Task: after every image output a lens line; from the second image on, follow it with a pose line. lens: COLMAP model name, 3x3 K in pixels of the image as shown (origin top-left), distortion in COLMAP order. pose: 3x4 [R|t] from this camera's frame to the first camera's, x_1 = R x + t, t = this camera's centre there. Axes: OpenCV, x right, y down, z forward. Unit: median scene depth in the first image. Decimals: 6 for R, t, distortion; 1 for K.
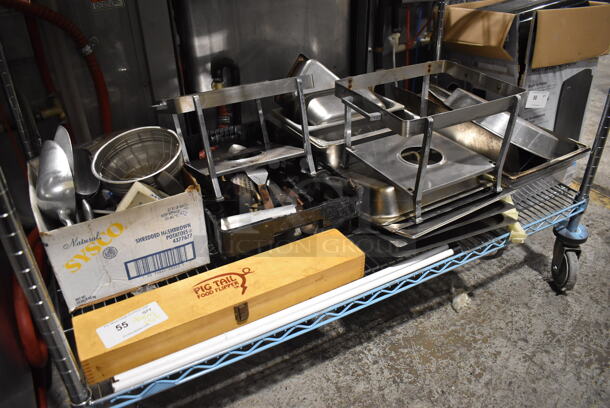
lens RADIAL K [[469.0, 0, 303.1], [0, 469.0, 203.0], [0, 0, 1]] dist [-0.081296, -0.000780]
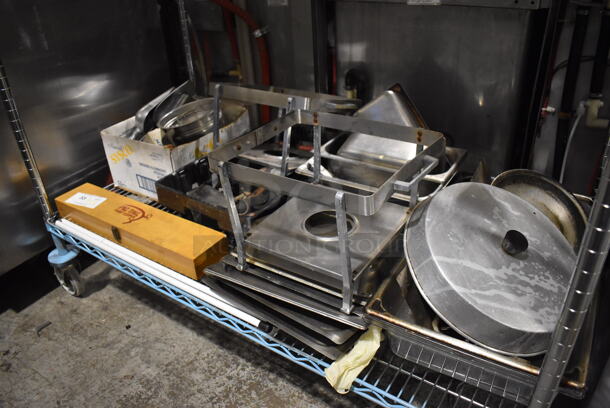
lens RADIAL K [[469.0, 0, 306.4], [0, 469.0, 202.9], [0, 0, 1]] dist [-0.081296, -0.000780]
pose [[0.456599, 0.446550, -0.769487, 0.840360], [-0.425760, 0.869115, 0.251728, -0.318525], [0.781182, 0.212678, 0.586961, 0.447472]]
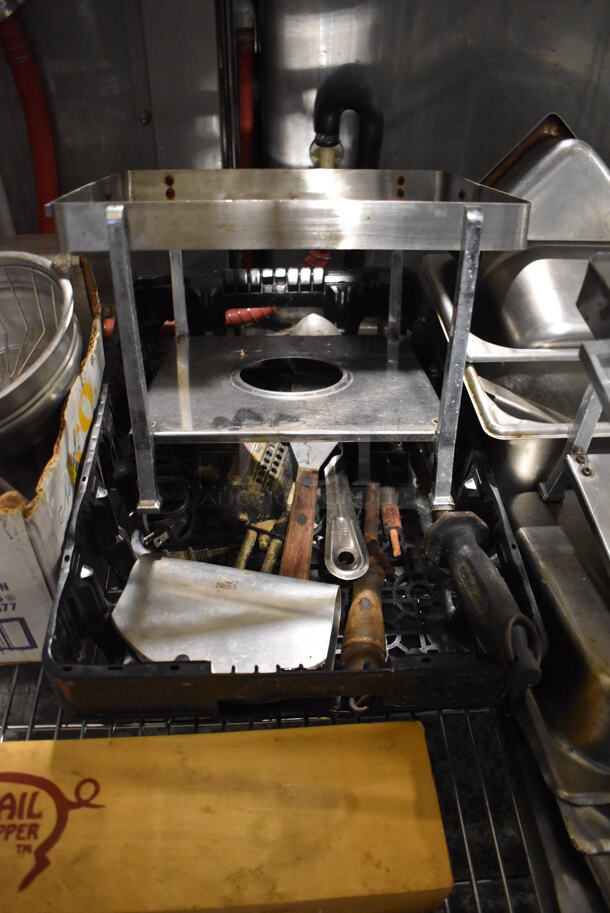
lens RADIAL K [[702.0, 0, 306.1], [0, 702.0, 458.1], [0, 0, 1]] dist [-0.081296, -0.000780]
pose [[0.903484, 0.326699, -0.277460, 0.062470], [-0.257843, 0.931367, 0.257045, -0.193567], [0.342394, -0.160695, 0.925713, 0.500695]]
